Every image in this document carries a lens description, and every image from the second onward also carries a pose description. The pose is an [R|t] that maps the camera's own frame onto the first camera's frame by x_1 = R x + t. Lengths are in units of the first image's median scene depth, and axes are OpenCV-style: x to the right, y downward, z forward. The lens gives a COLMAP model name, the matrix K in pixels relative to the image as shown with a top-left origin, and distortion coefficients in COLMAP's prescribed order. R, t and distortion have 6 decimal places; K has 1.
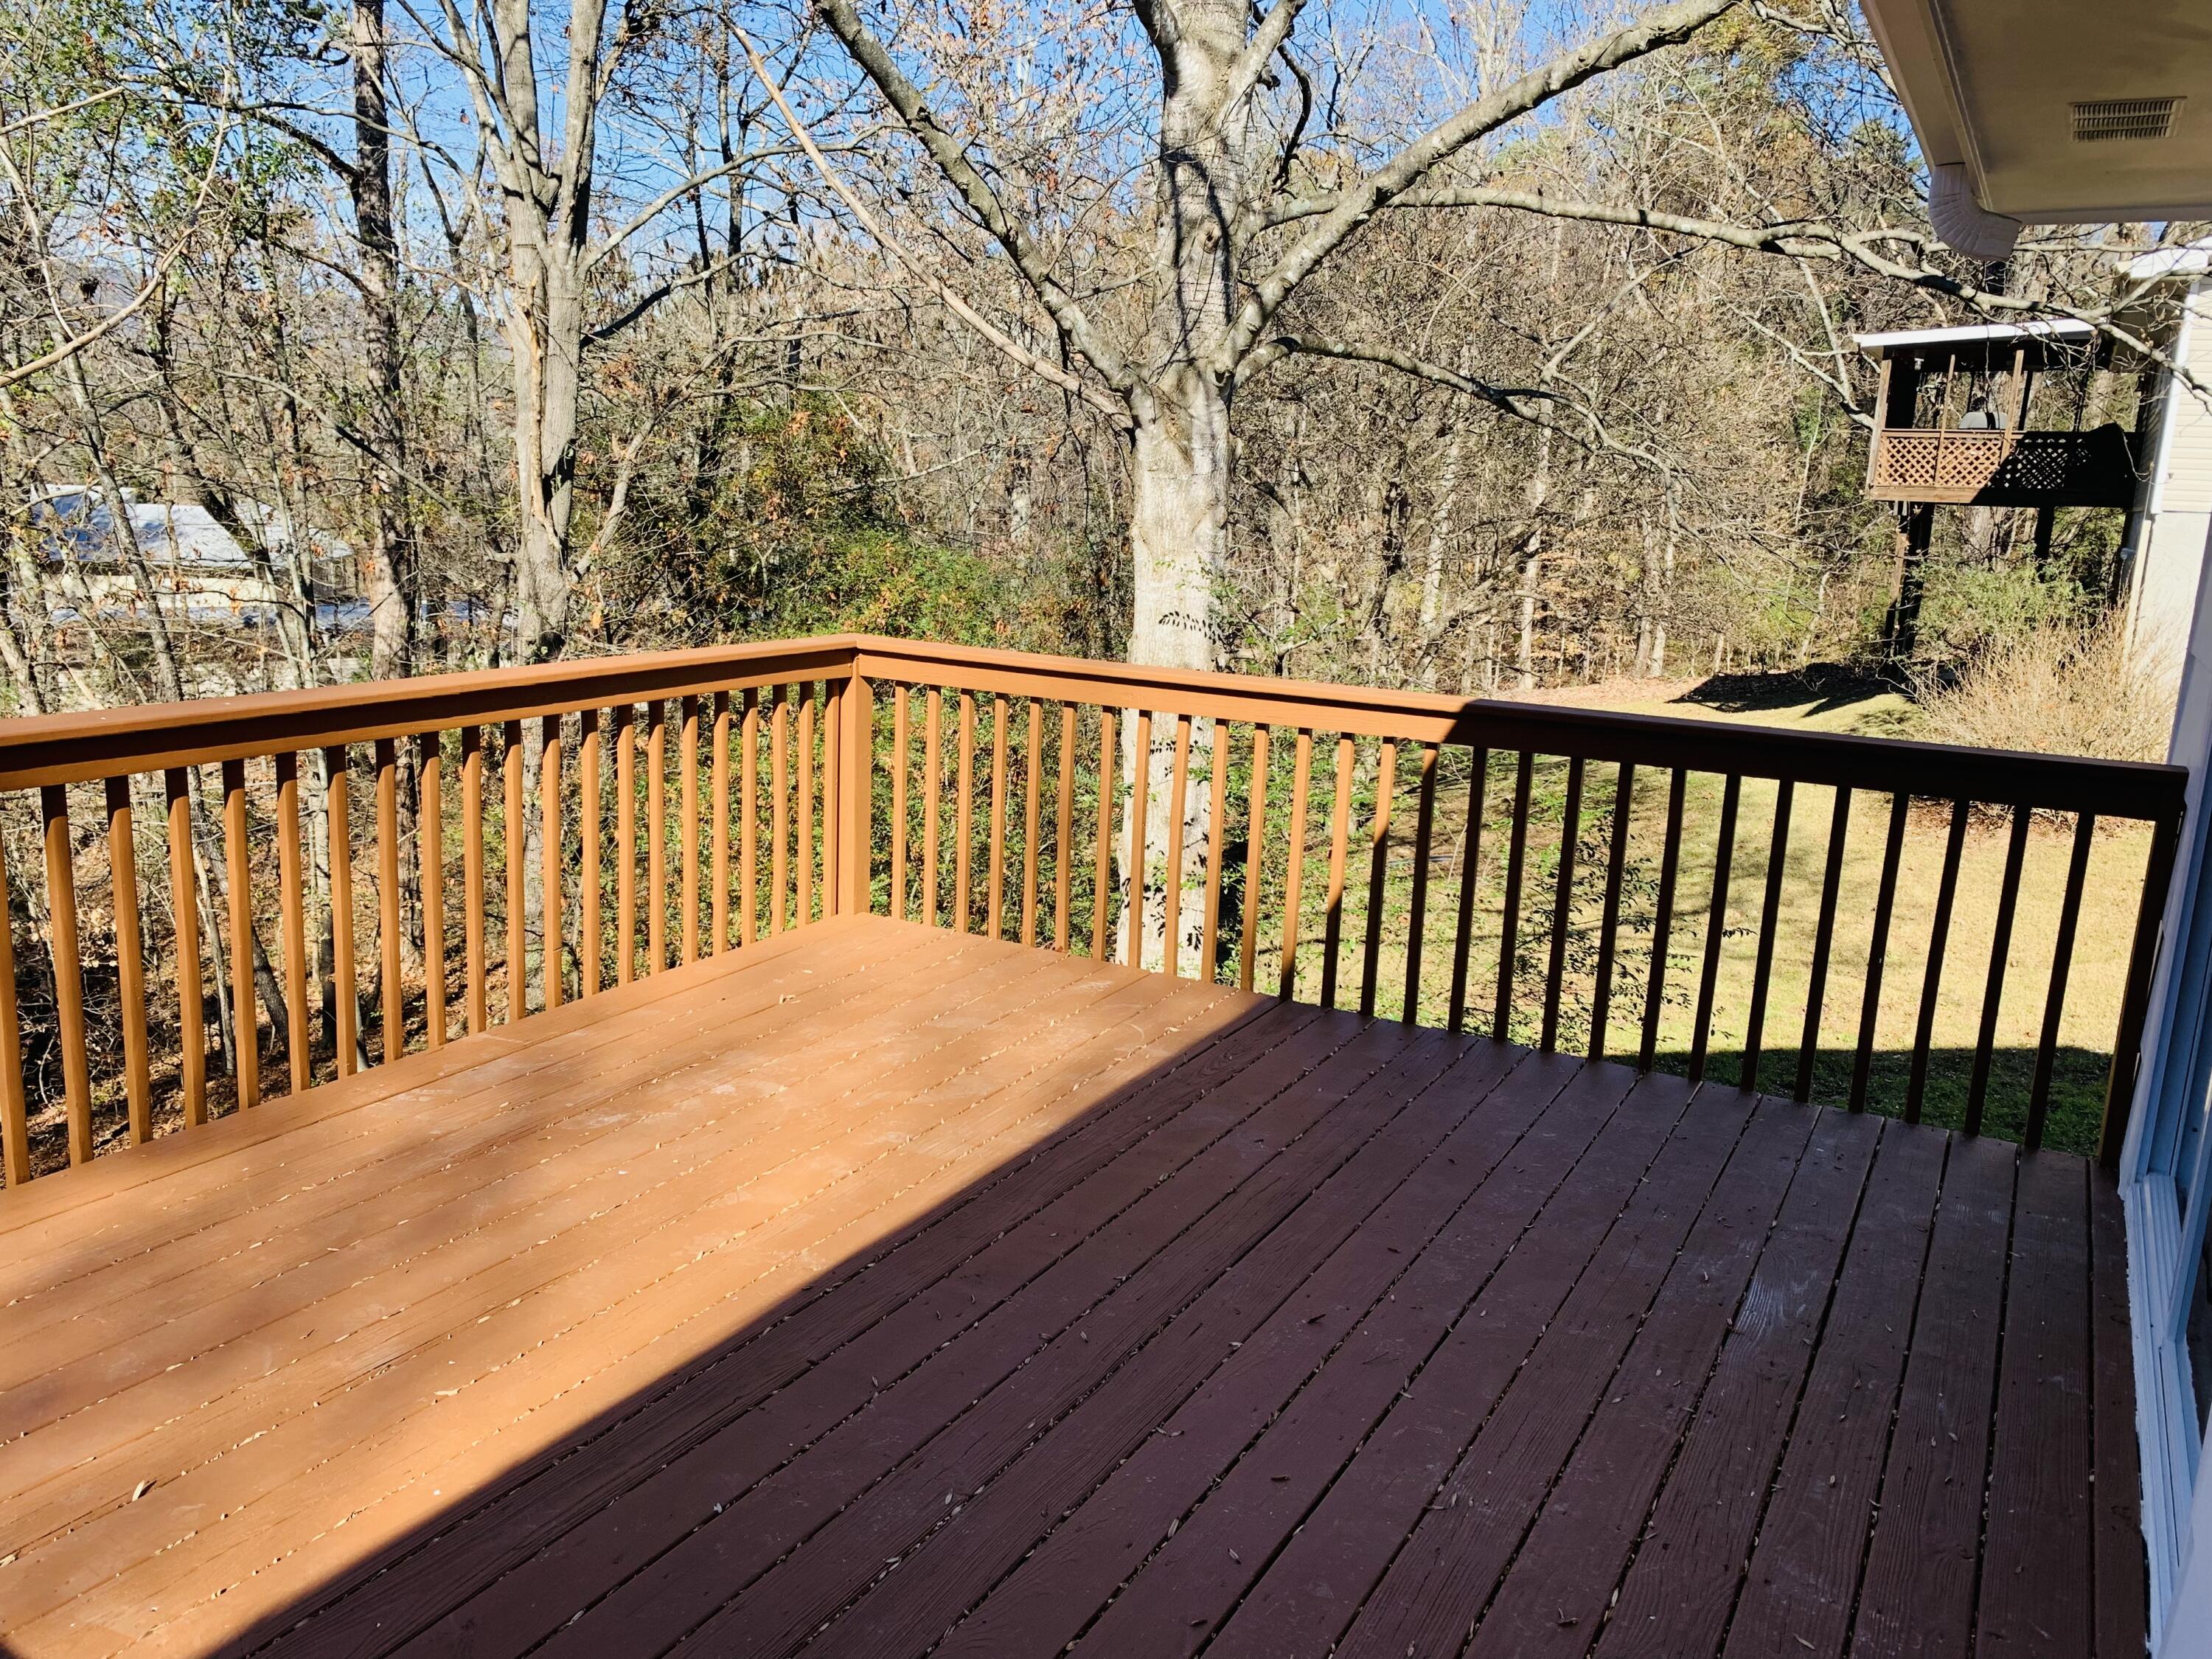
lens RADIAL K [[1701.9, 0, 1107.4], [0, 1701.9, 821.3], [0, 0, 1]] dist [0.049283, -0.049466]
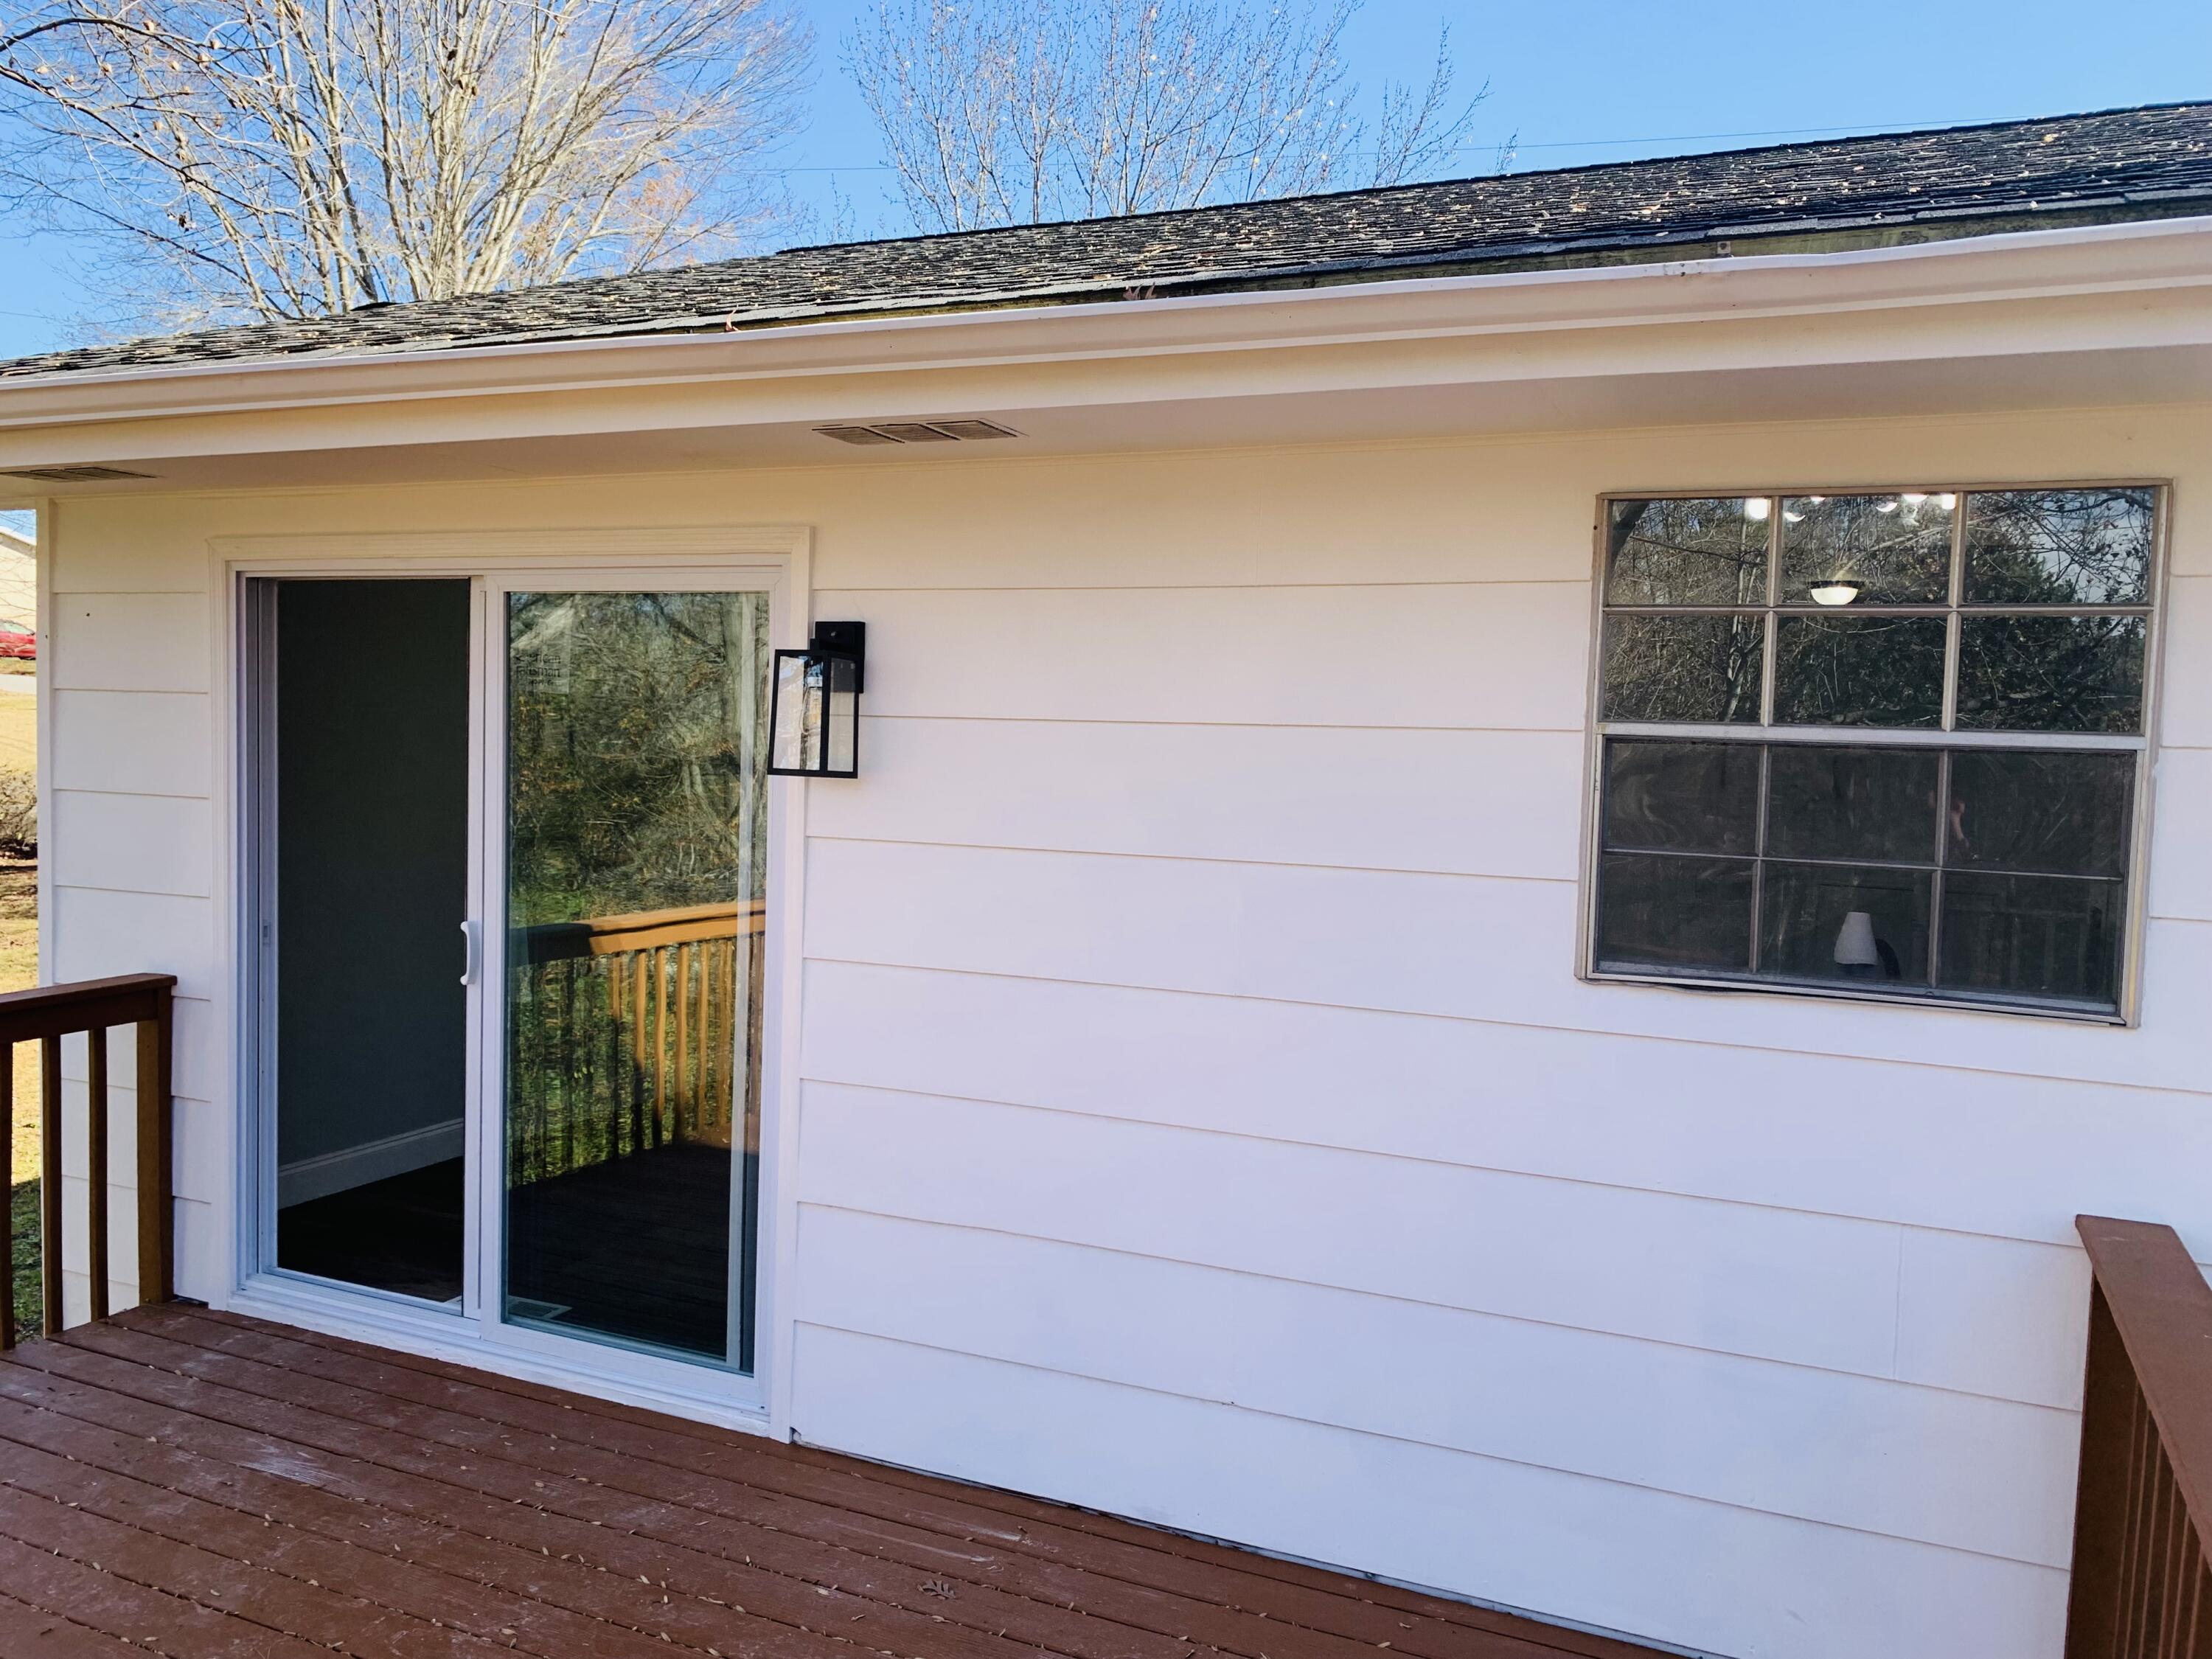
lens RADIAL K [[1701.9, 0, 1108.8], [0, 1701.9, 835.0], [0, 0, 1]] dist [0.049283, -0.049466]
pose [[-0.094770, -0.098987, 0.990566, -0.735727], [0.189890, 0.974977, 0.115596, -0.150810], [-0.977221, 0.199054, -0.073602, 0.456899]]
